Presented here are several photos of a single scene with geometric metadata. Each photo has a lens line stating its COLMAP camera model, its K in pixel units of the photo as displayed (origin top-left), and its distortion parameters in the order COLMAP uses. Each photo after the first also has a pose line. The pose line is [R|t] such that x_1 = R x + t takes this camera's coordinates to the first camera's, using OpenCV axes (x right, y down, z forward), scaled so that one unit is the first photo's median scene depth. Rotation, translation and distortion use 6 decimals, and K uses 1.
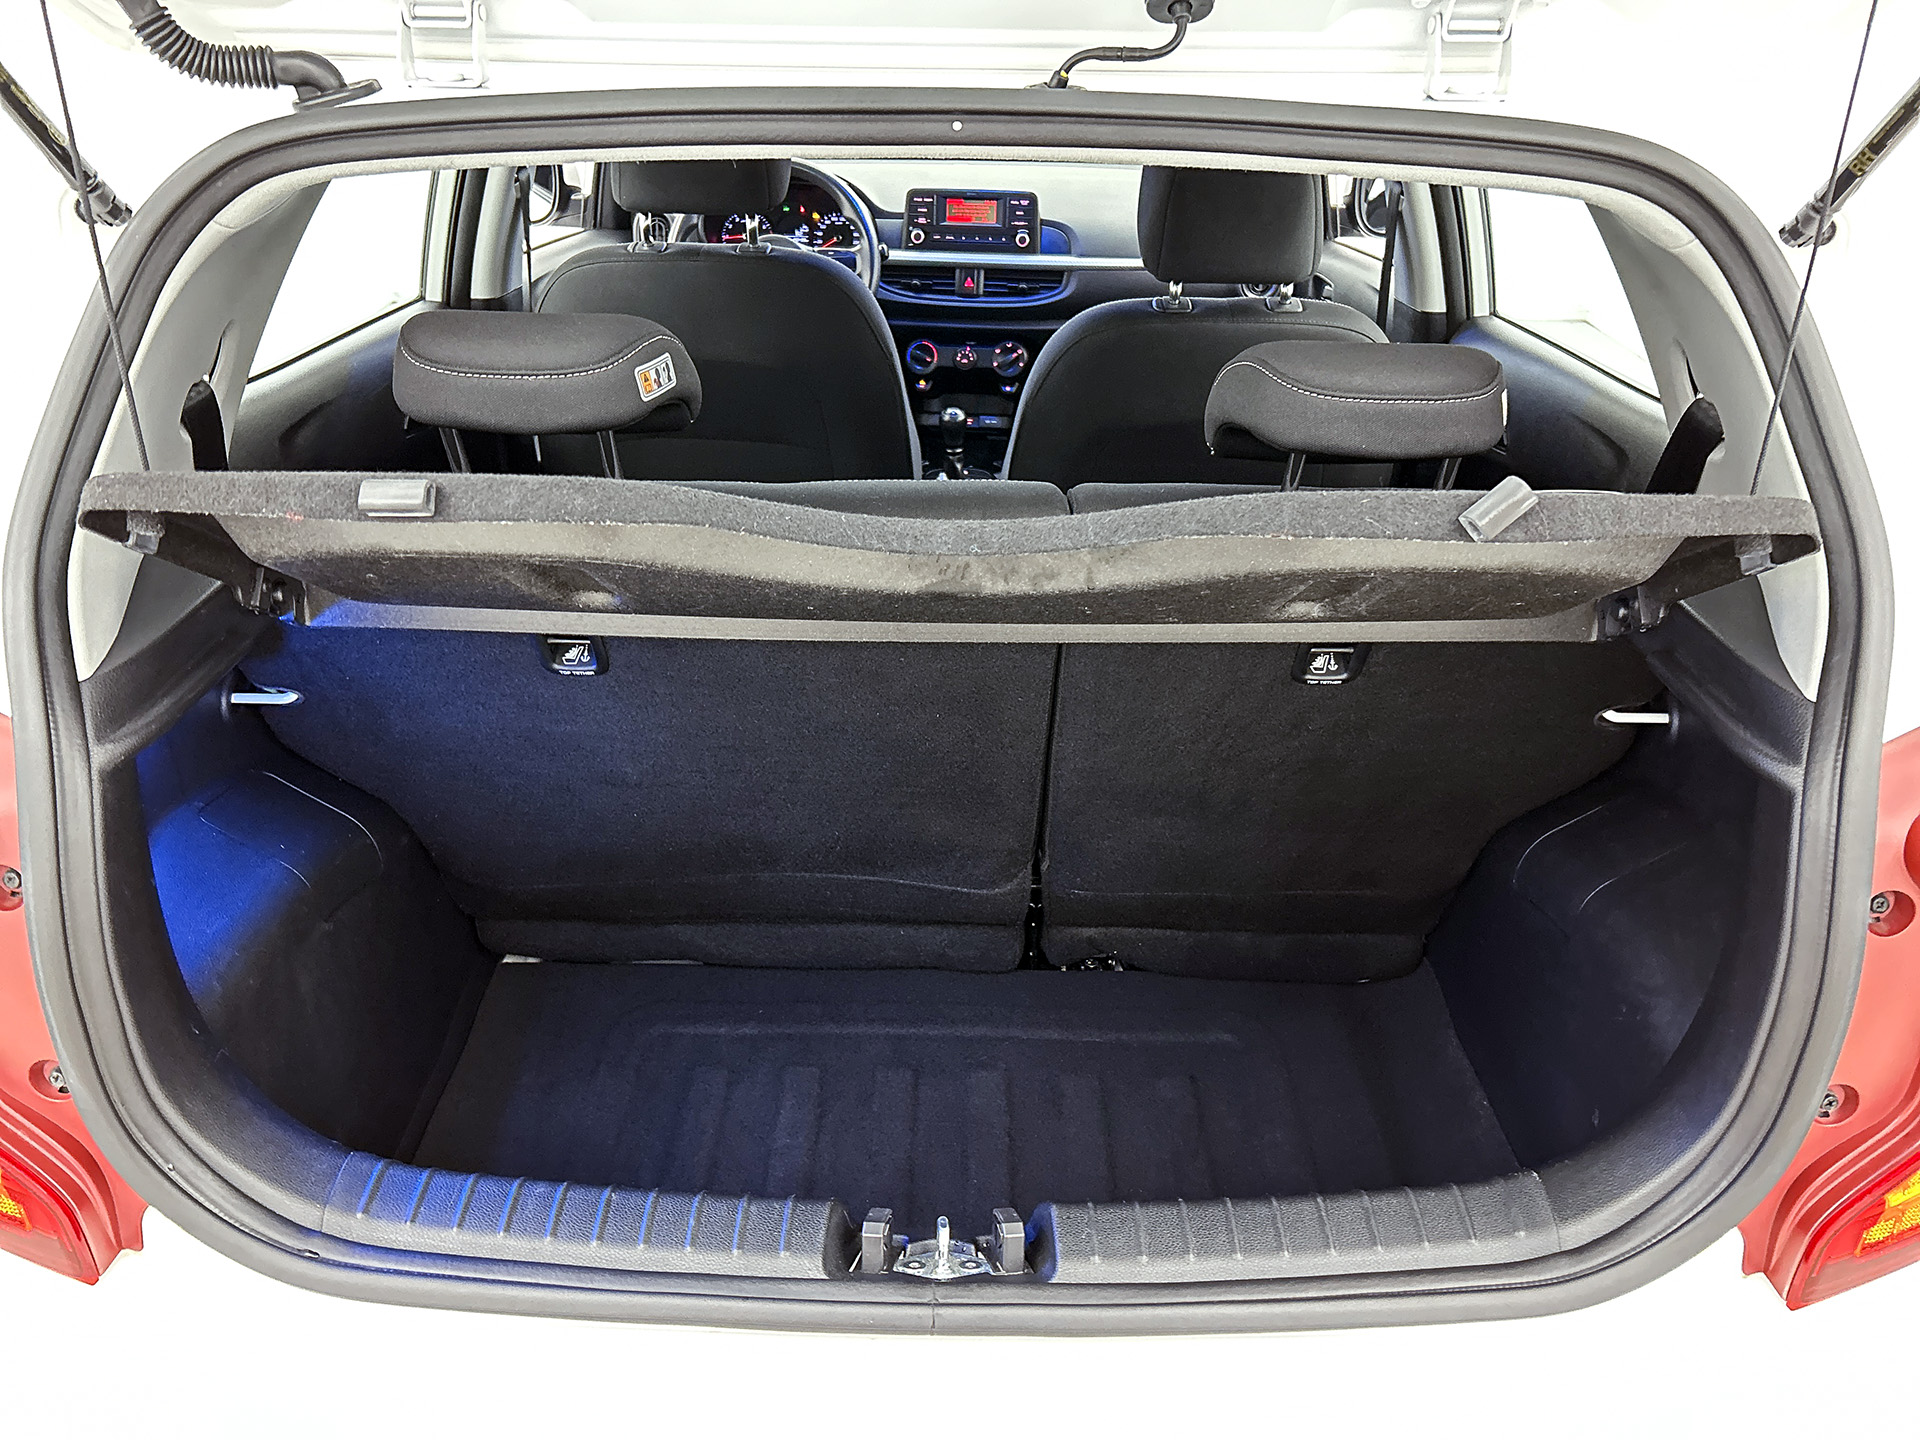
lens RADIAL K [[1410.0, 0, 950.6], [0, 1410.0, 717.3], [0, 0, 1]] dist [0.093545, -0.217090]
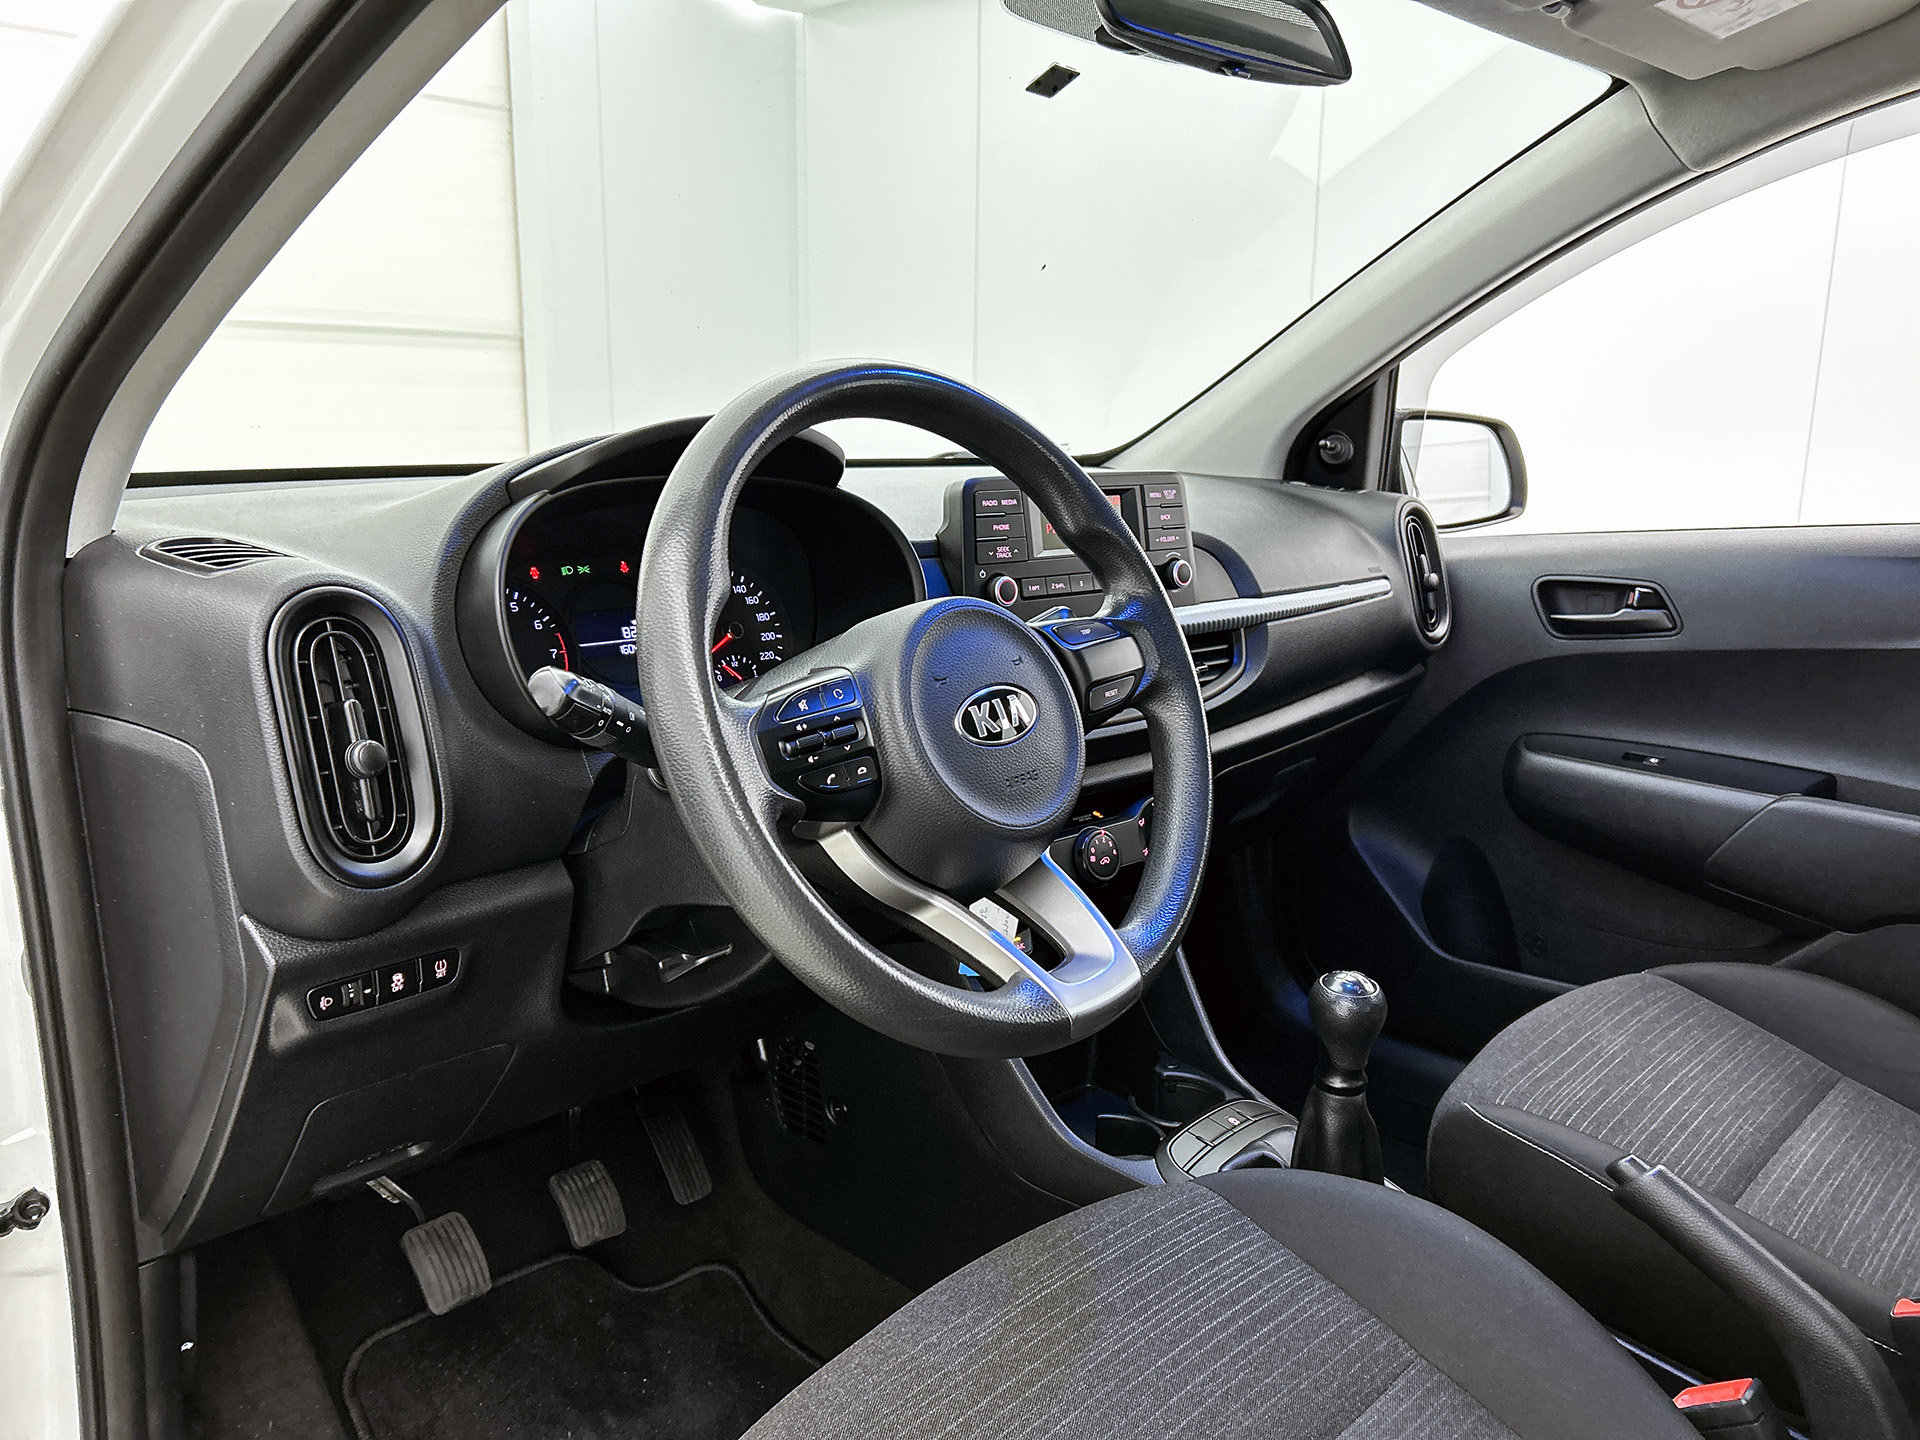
lens RADIAL K [[1392.2, 0, 967.4], [0, 1392.2, 722.3], [0, 0, 1]] dist [0.078784, -0.002007]
pose [[0.682035, -0.160122, 0.713575, -0.311190], [0.351307, 0.927518, -0.127650, -0.257881], [-0.641414, 0.337745, 0.688852, 0.750136]]
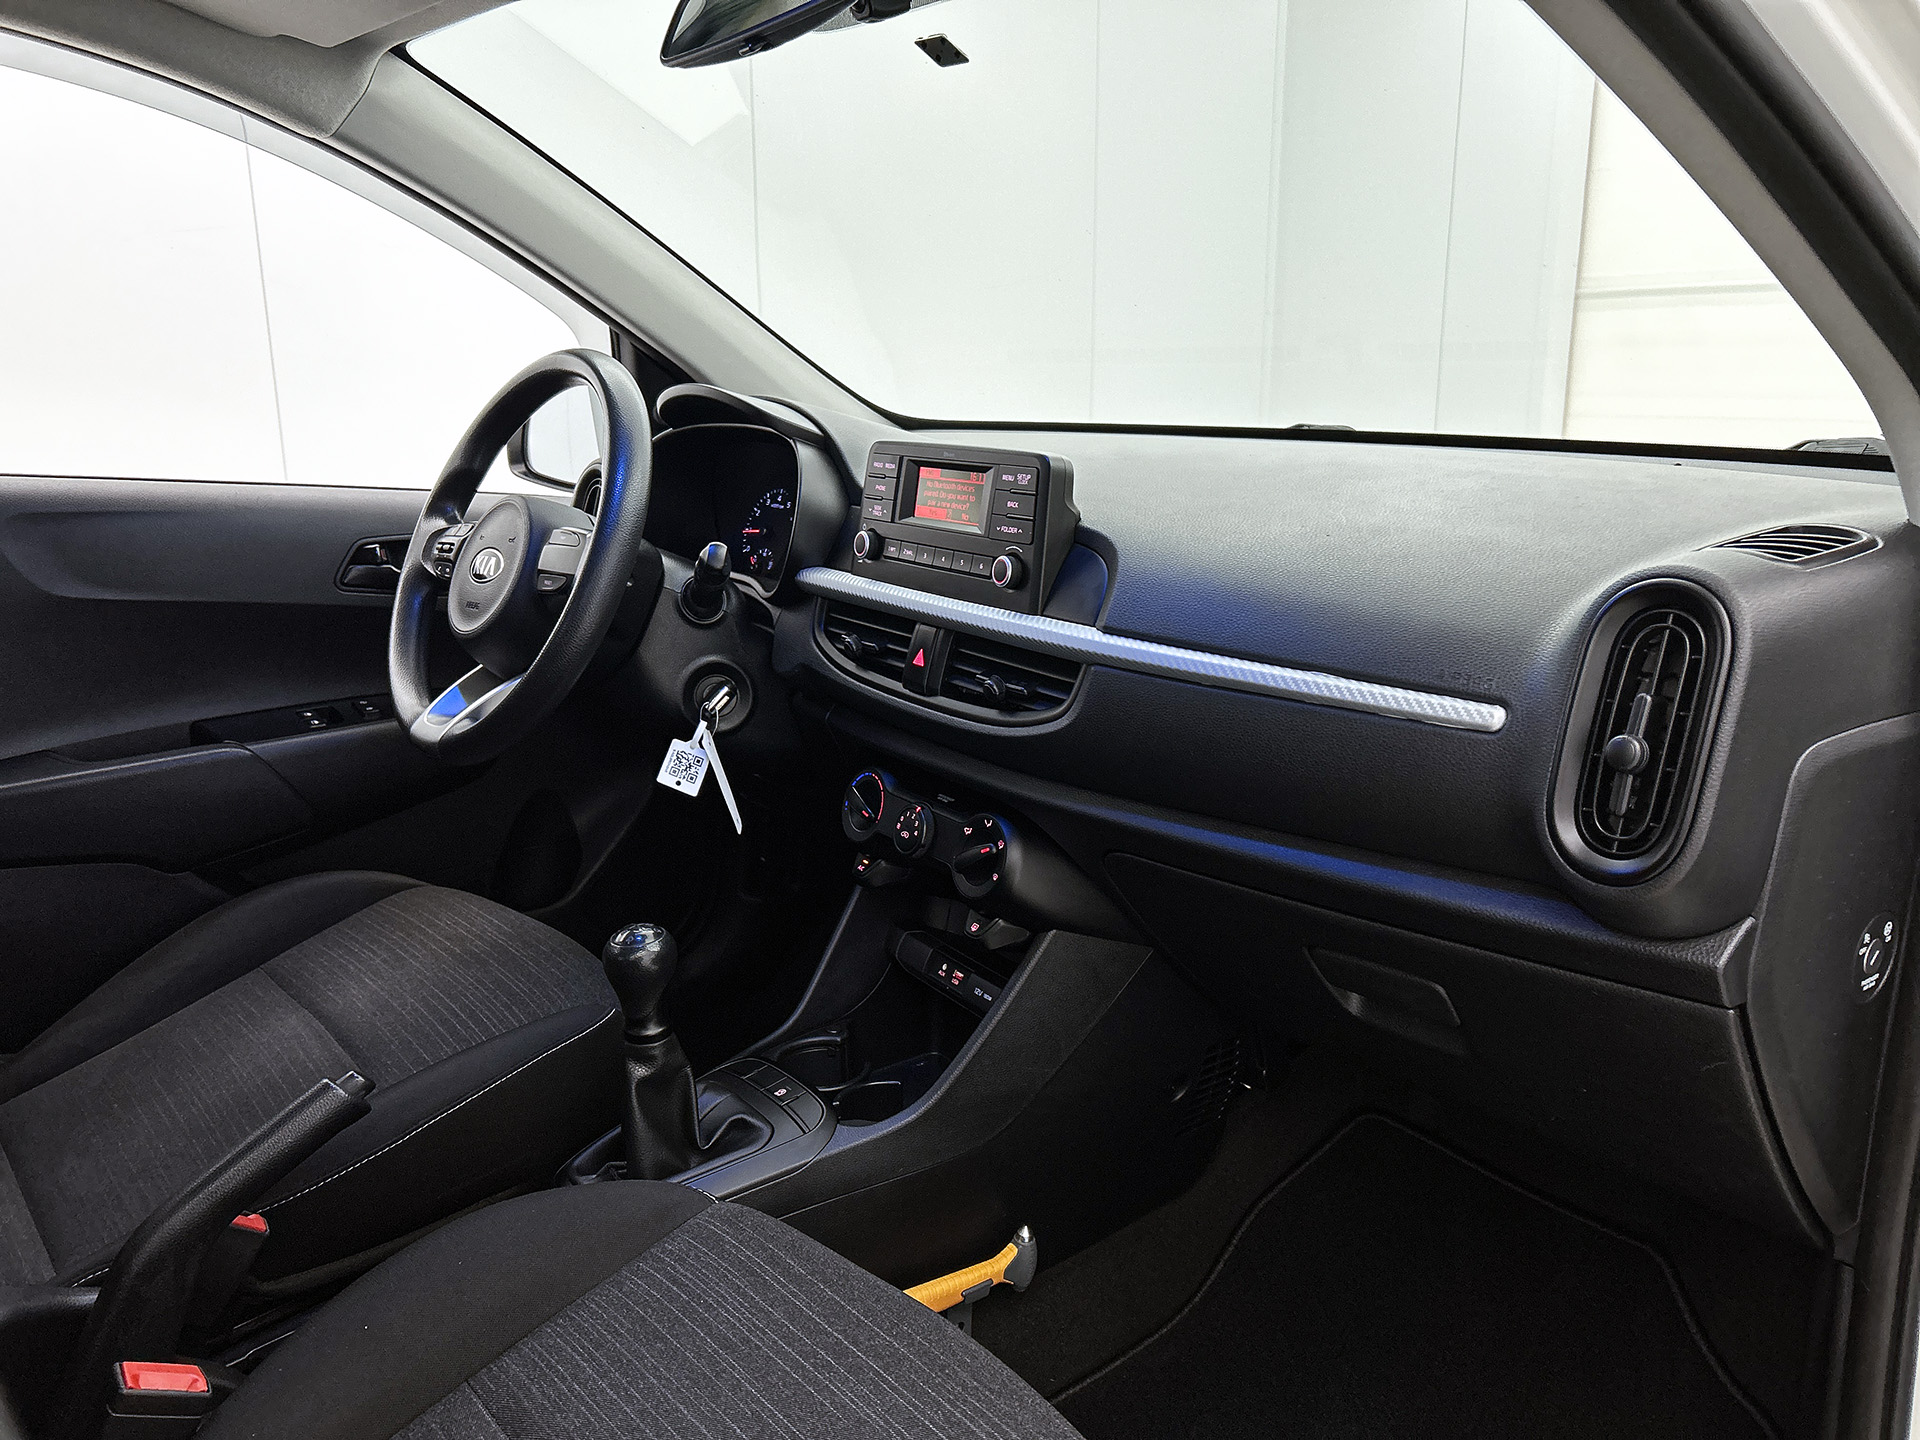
lens RADIAL K [[1410.0, 0, 950.6], [0, 1410.0, 717.3], [0, 0, 1]] dist [0.093545, -0.217090]
pose [[0.649690, 0.168510, -0.741287, 0.327499], [-0.358054, 0.928019, -0.102852, -0.252212], [0.670597, 0.332243, 0.663260, 0.742891]]
